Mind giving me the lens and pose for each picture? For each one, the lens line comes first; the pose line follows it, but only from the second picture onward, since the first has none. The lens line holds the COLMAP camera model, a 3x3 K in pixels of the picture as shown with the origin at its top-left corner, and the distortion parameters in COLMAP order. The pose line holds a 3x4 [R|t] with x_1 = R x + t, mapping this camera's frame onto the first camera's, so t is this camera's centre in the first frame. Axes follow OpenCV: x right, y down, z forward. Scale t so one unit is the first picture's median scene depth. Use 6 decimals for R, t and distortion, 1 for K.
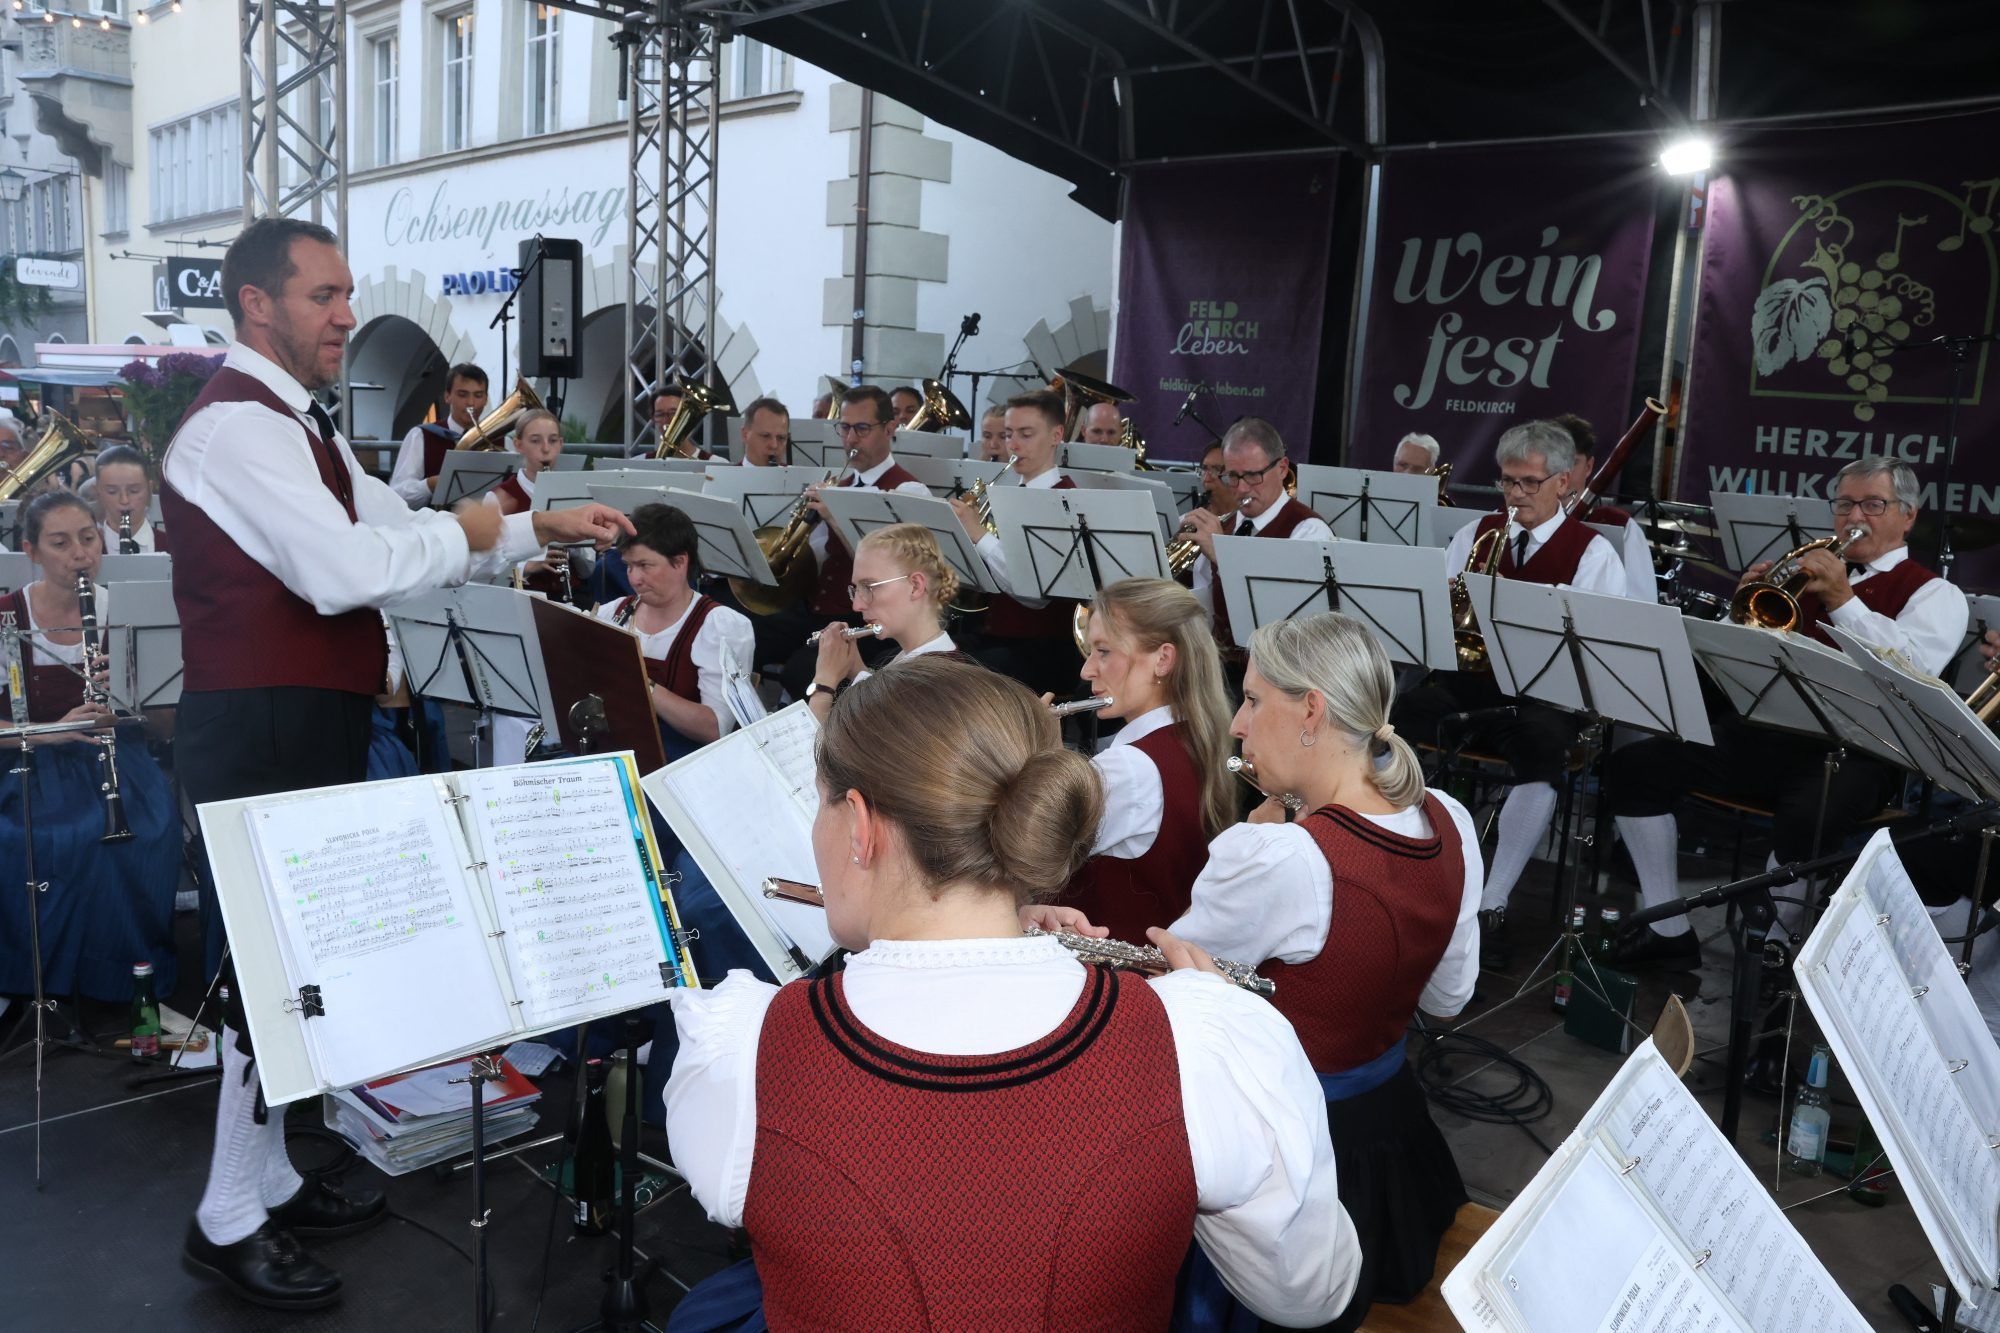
lens RADIAL K [[1598.2, 0, 1000.0], [0, 1598.2, 666.5], [0, 0, 1]] dist [-0.120648, 0.136371]
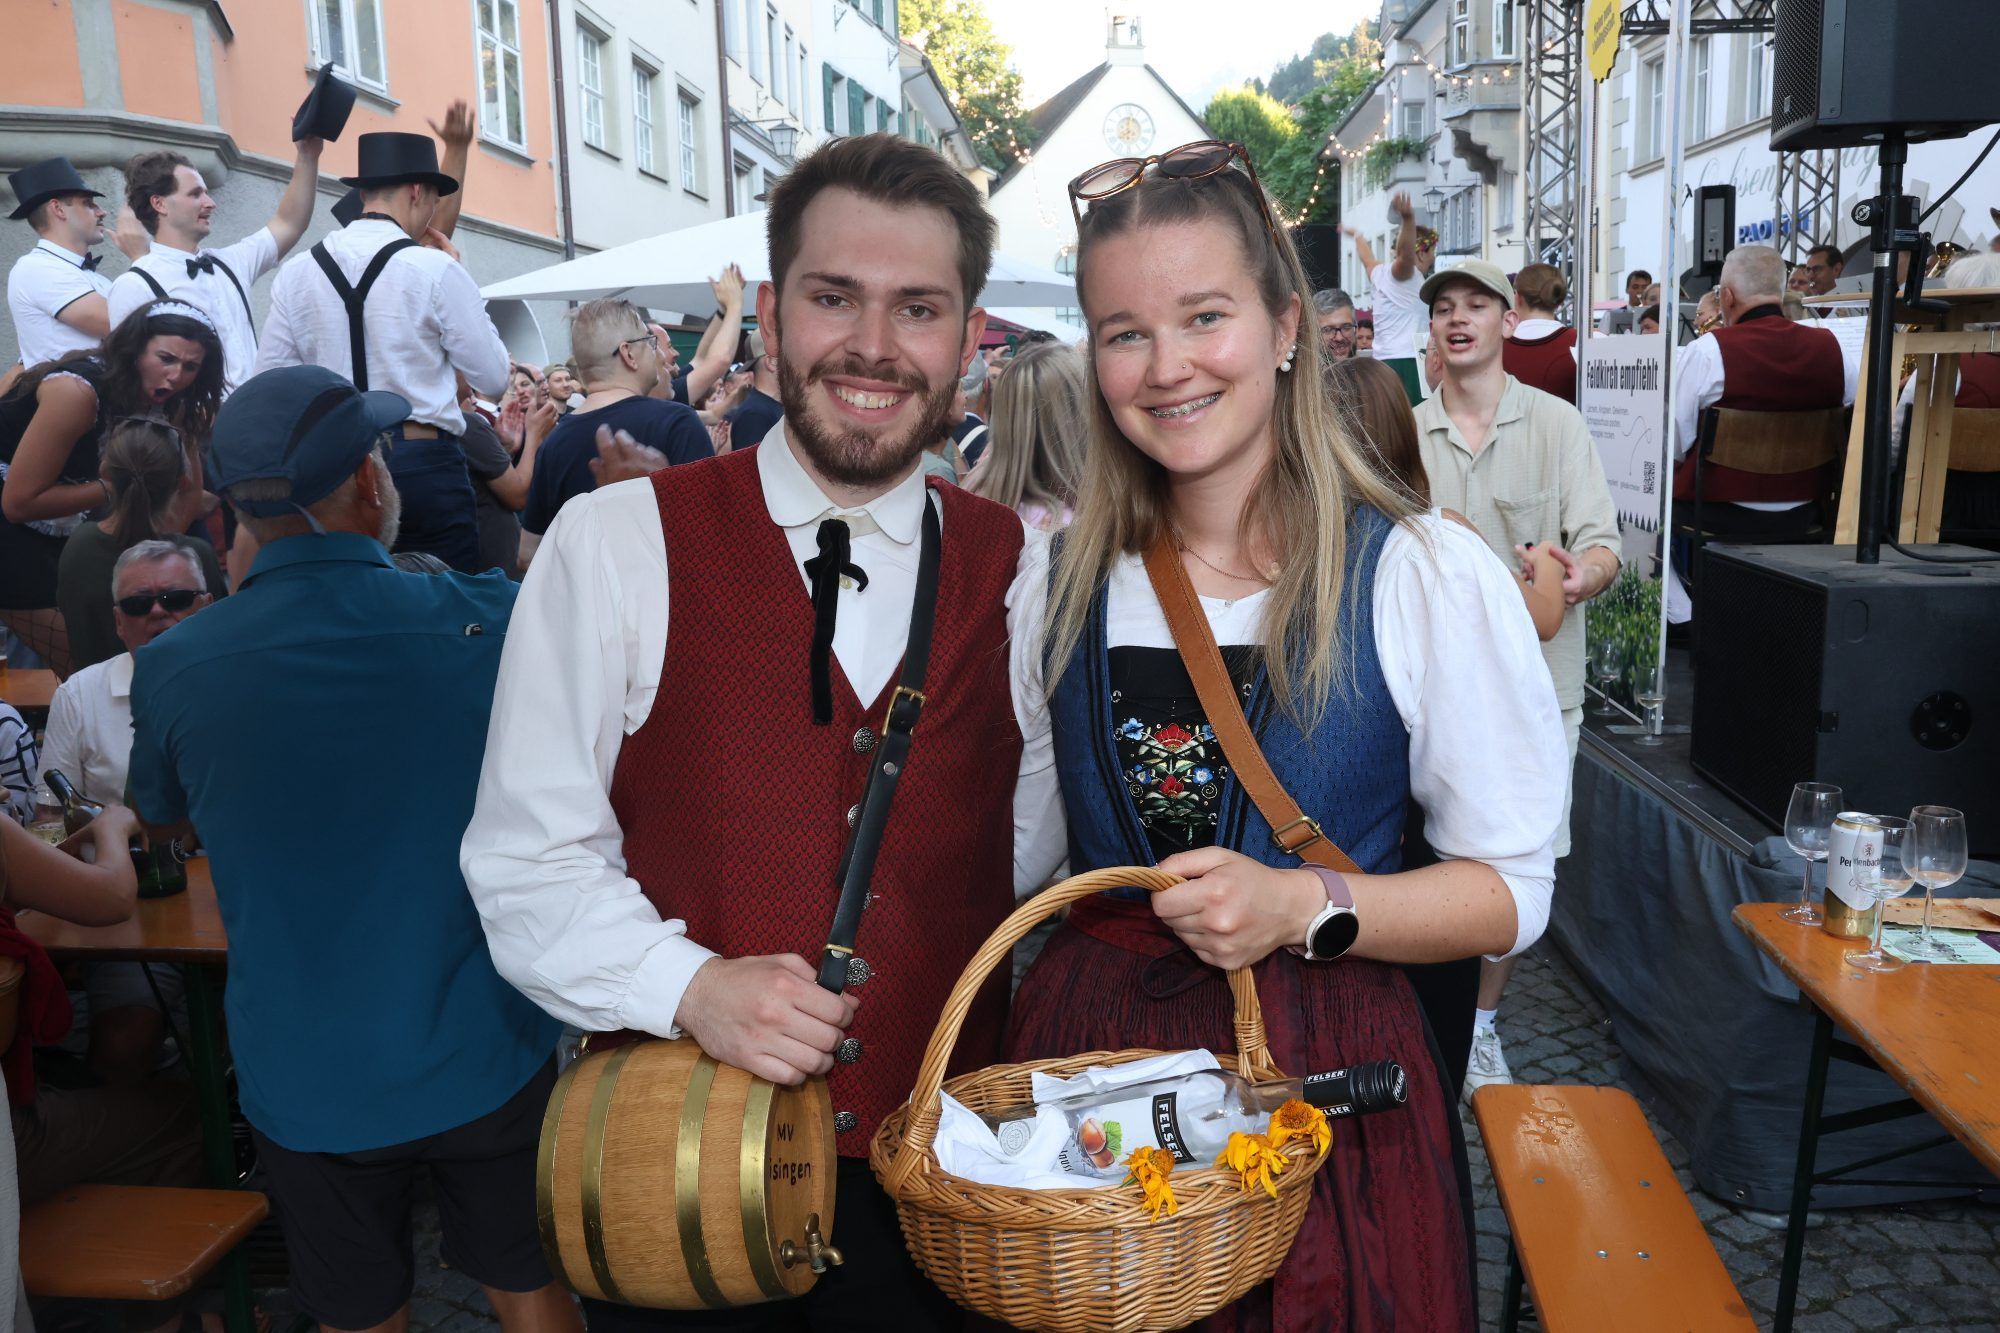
lens RADIAL K [[1598.2, 0, 1000.0], [0, 1598.2, 666.5], [0, 0, 1]] dist [-0.120648, 0.136371]
pose [[0.675653, 0.062758, -0.734544, 0.109852], [-0.052562, 0.997935, 0.036914, 0.049825], [0.735344, 0.013668, 0.677557, -0.153031]]
